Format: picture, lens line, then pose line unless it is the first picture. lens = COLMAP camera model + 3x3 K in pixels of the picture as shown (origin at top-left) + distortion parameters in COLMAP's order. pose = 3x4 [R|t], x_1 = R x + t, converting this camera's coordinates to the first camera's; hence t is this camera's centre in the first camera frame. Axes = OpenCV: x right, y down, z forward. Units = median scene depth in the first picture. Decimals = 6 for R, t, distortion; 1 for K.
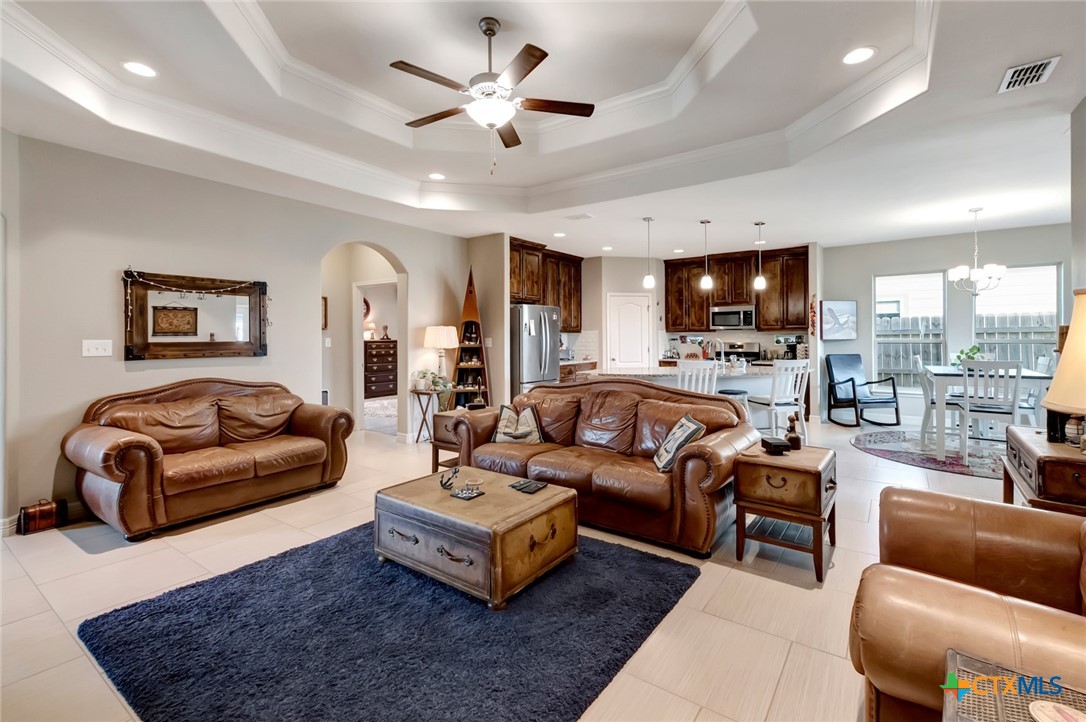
lens RADIAL K [[496.5, 0, 544.3], [0, 496.5, 315.3], [0, 0, 1]] dist [0.045587, -0.008858]
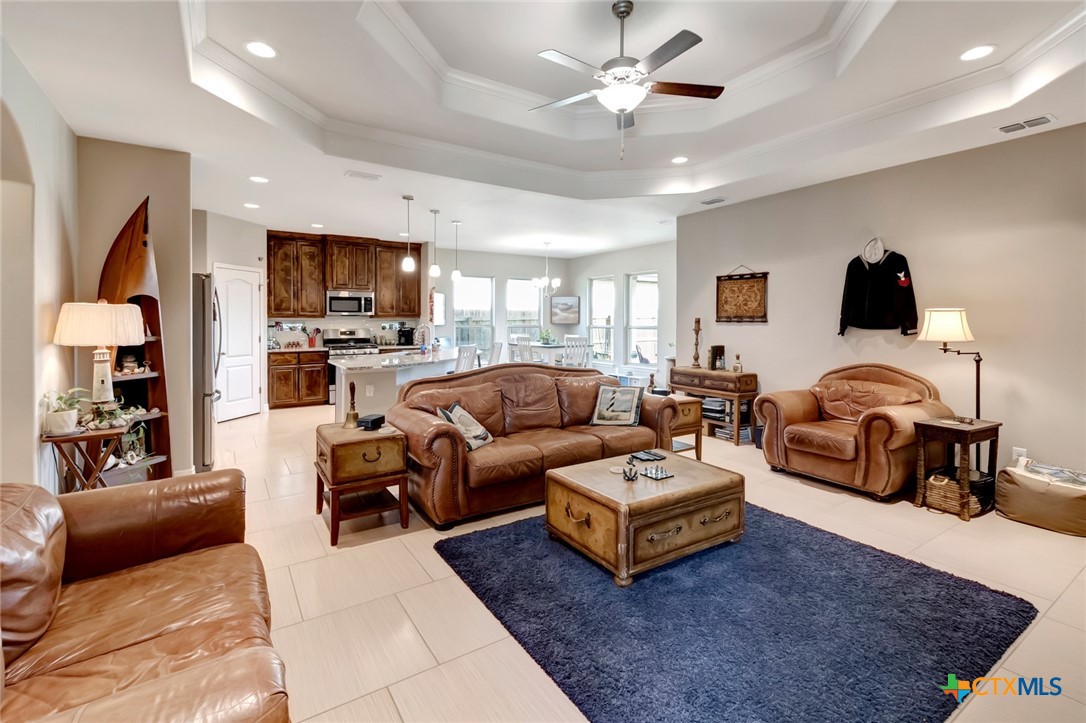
lens RADIAL K [[496.5, 0, 544.3], [0, 496.5, 315.8], [0, 0, 1]] dist [0.045587, -0.008858]
pose [[0.358196, 0.014563, 0.933533, -0.405780], [-0.040093, 0.999196, -0.000204, 0.013748], [-0.932785, -0.037355, 0.358491, 0.299047]]
